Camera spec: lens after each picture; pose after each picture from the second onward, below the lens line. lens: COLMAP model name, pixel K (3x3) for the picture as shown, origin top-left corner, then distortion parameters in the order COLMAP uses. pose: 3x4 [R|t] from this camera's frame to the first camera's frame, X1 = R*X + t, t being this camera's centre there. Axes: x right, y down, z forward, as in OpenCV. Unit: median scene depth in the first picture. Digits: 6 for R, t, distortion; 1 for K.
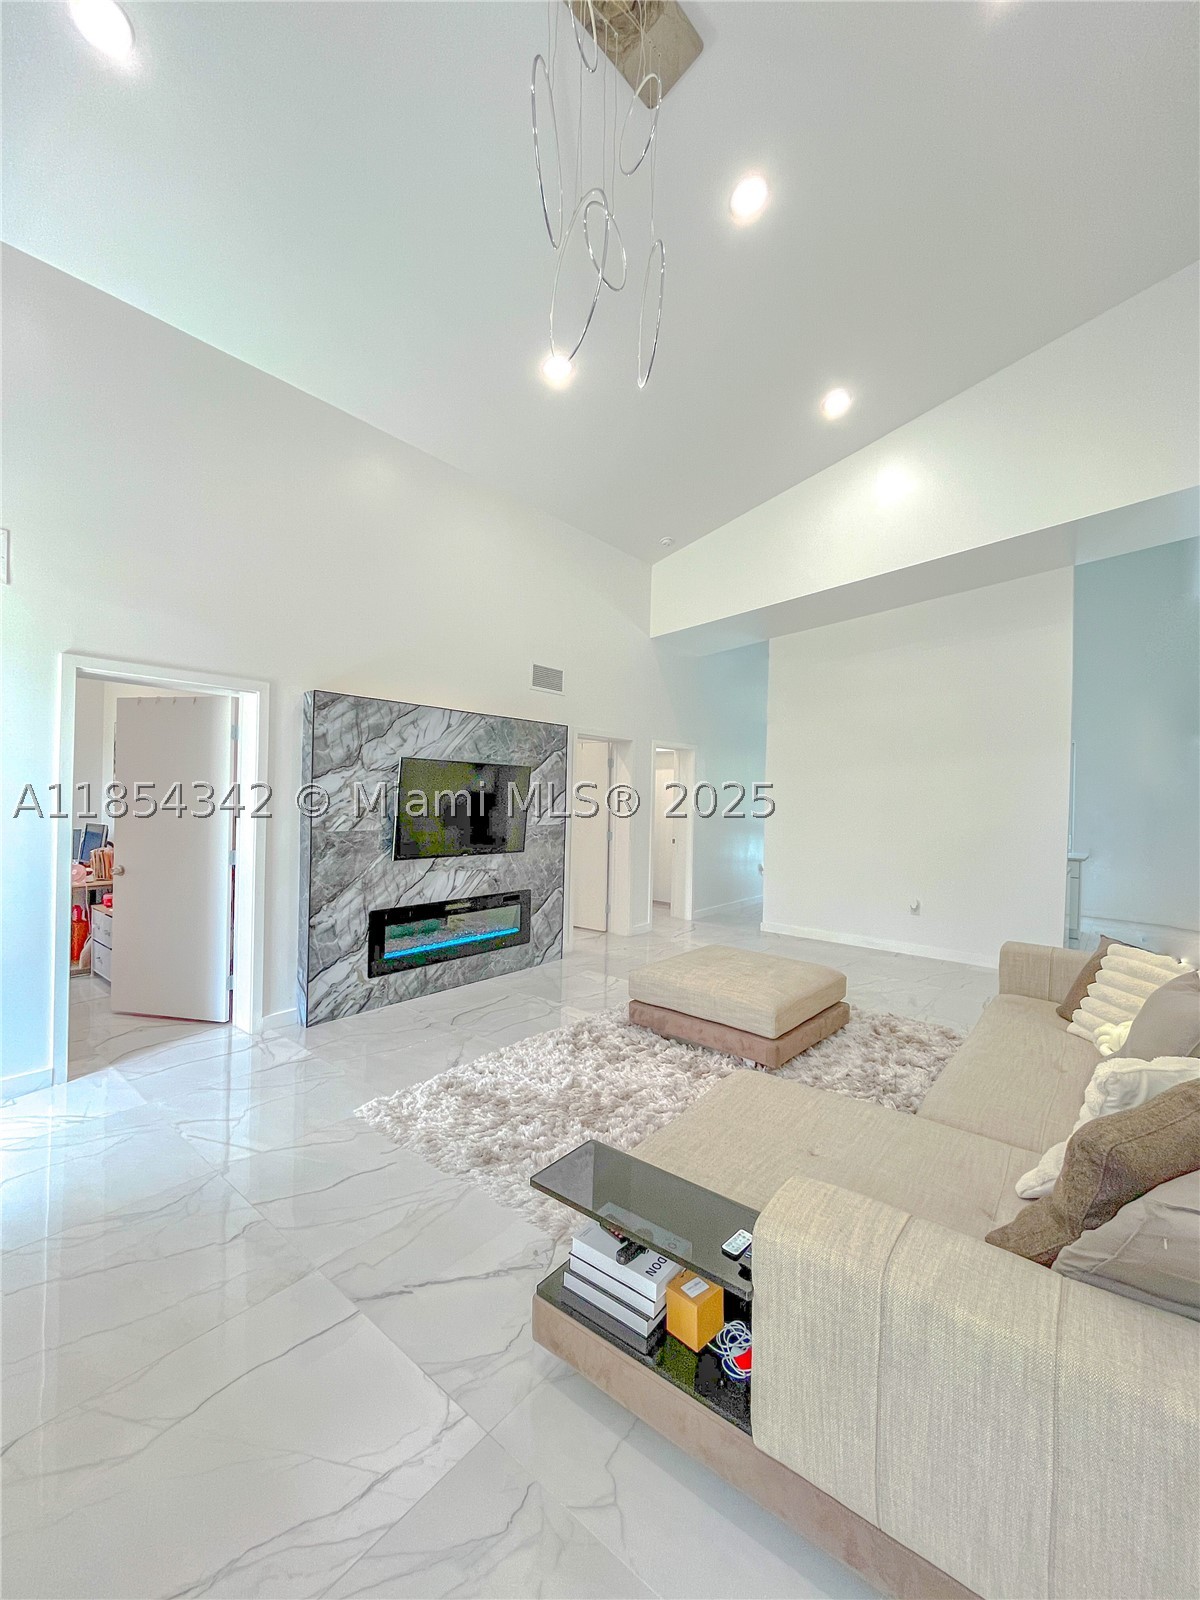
lens RADIAL K [[649.1, 0, 604.4], [0, 649.1, 794.5], [0, 0, 1]] dist [0.007891, -0.001255]
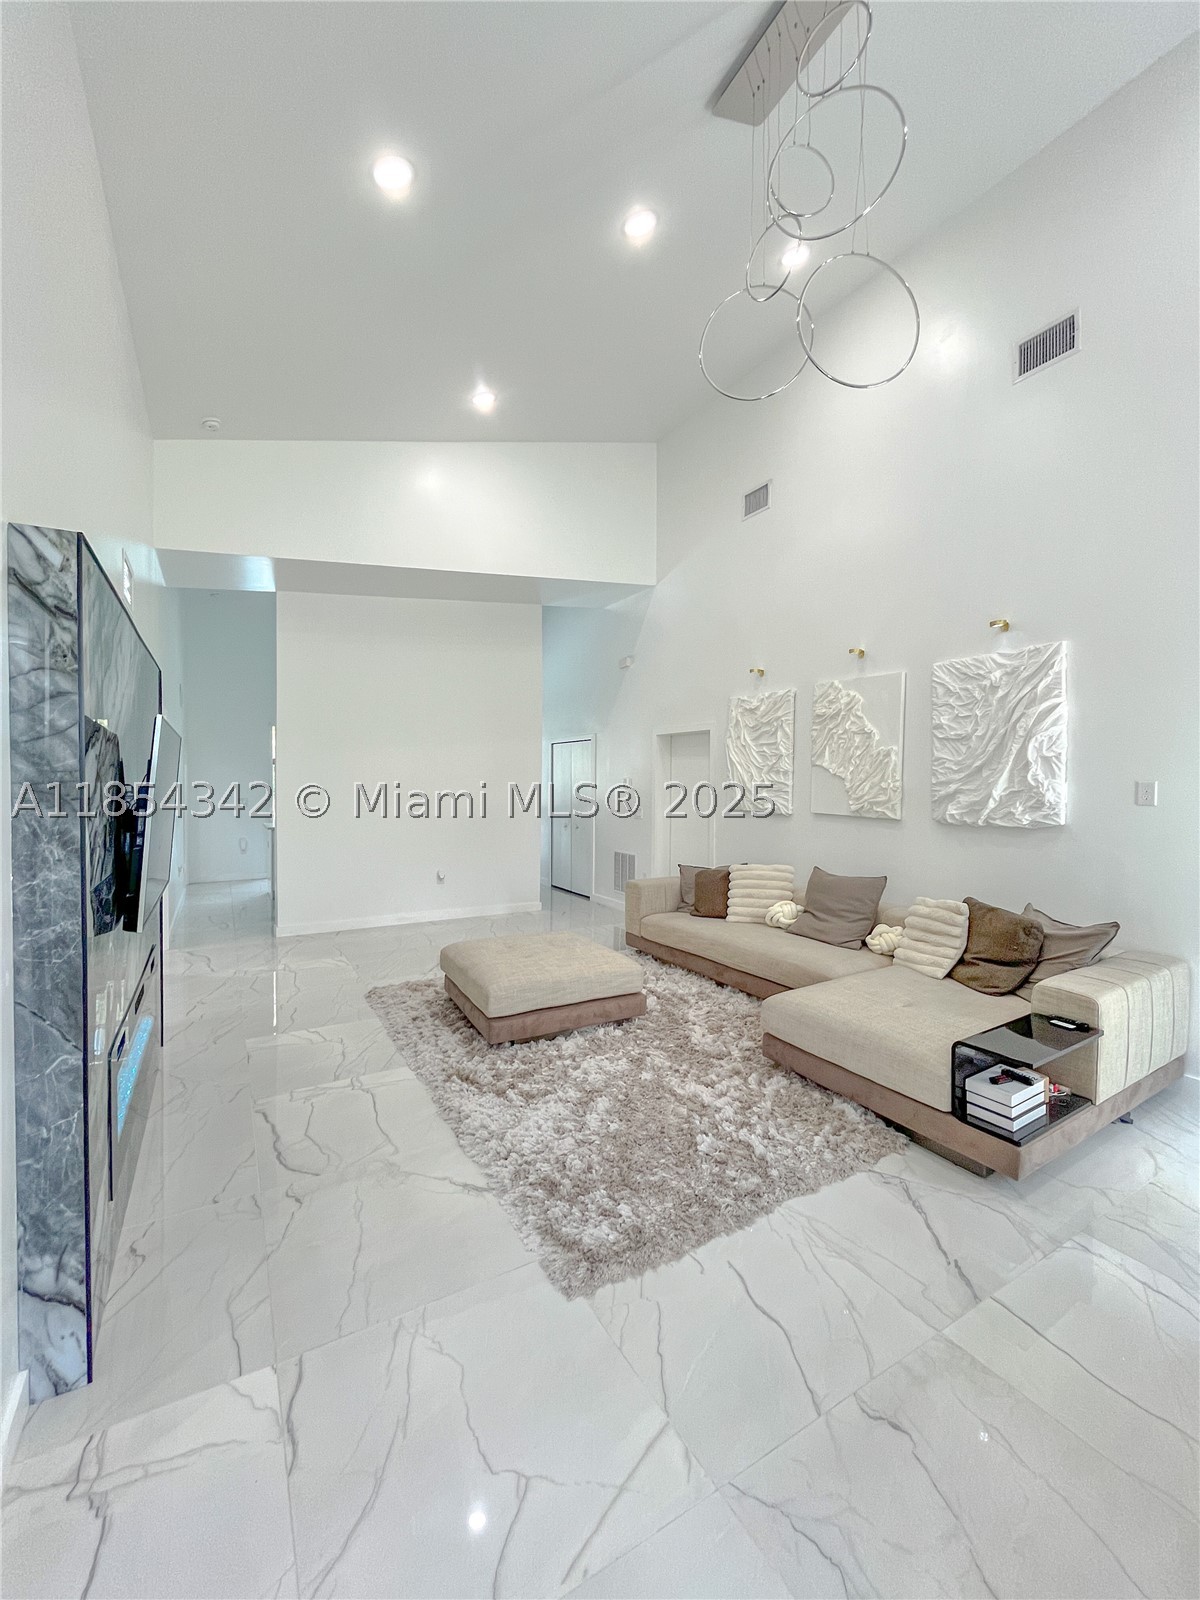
lens RADIAL K [[649.1, 0, 585.6], [0, 649.1, 797.2], [0, 0, 1]] dist [0.007891, -0.001255]
pose [[0.355599, -0.045457, 0.933532, -0.656006], [0.004516, 0.998888, 0.046919, -0.018462], [-0.934628, -0.012469, 0.355409, 0.533949]]
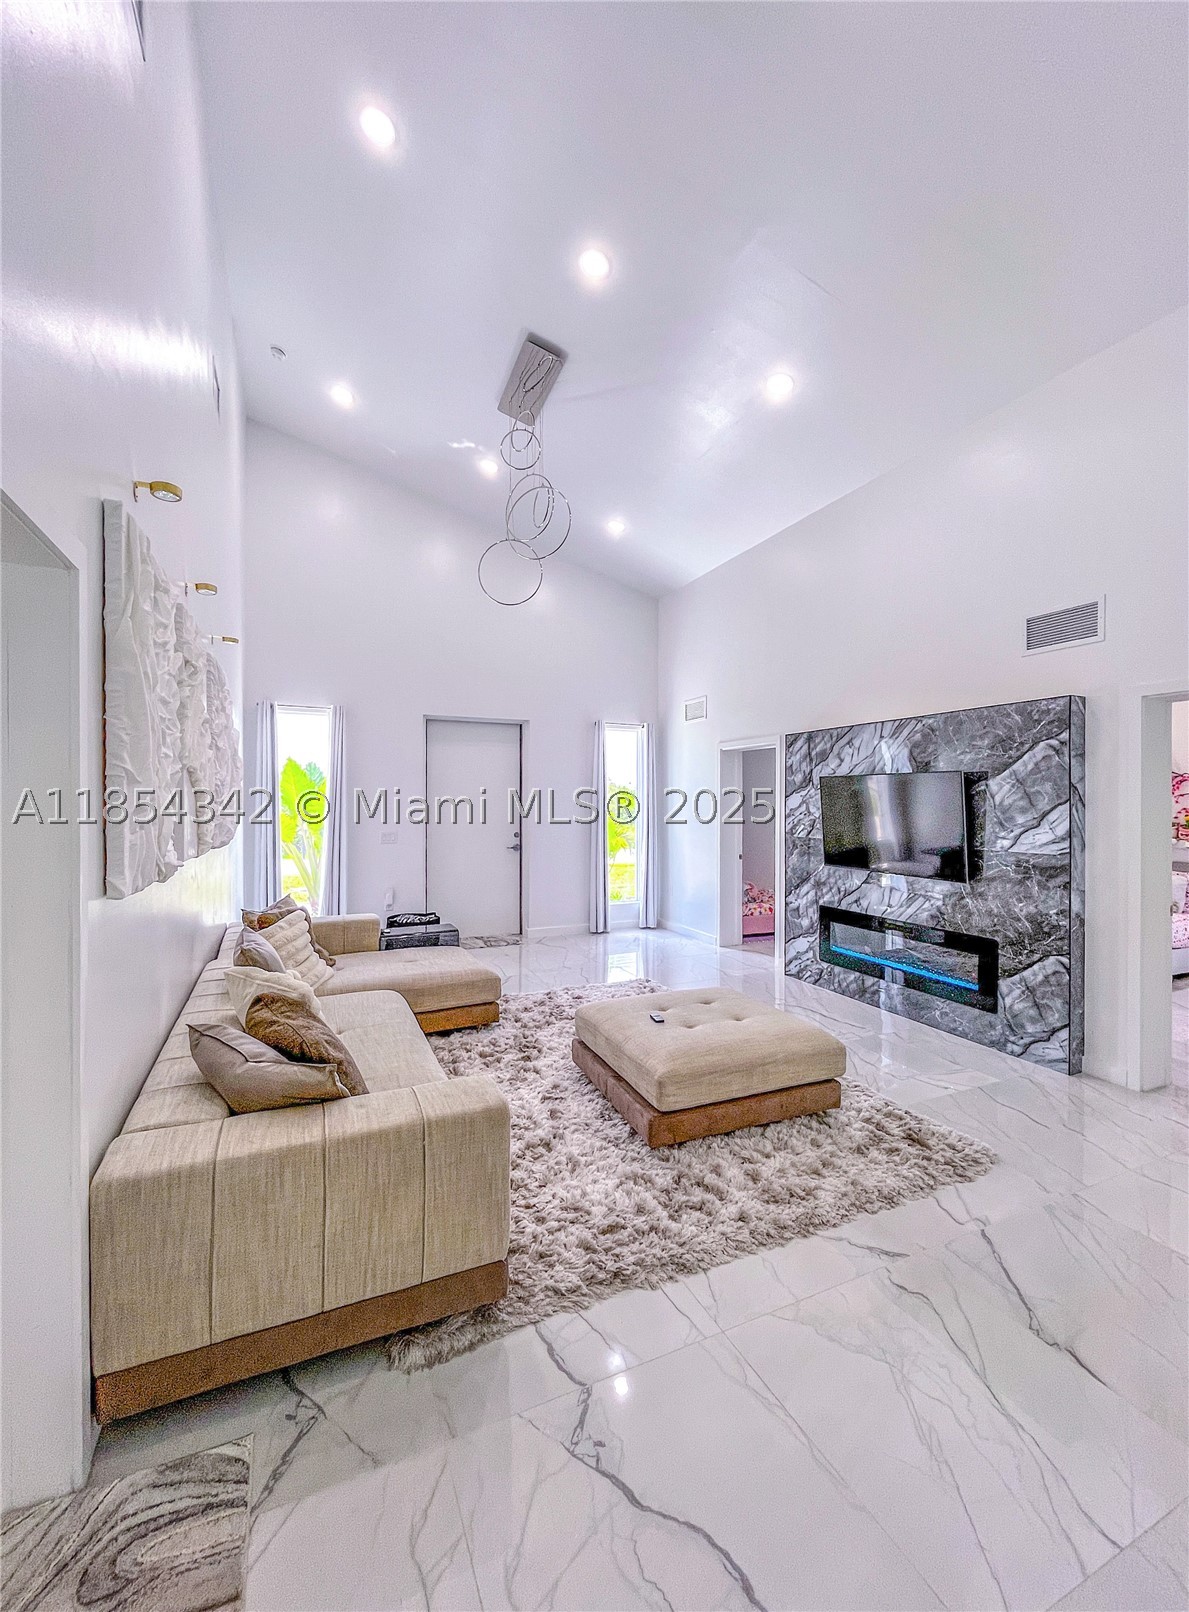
lens RADIAL K [[654.0, 0, 593.8], [0, 654.0, 804.9], [0, 0, 1]] dist [0.007891, -0.001255]
pose [[-0.439640, -0.019416, -0.897964, 0.919115], [-0.012098, 0.999804, -0.015694, 0.016949], [0.898092, 0.003964, -0.439789, 1.147266]]
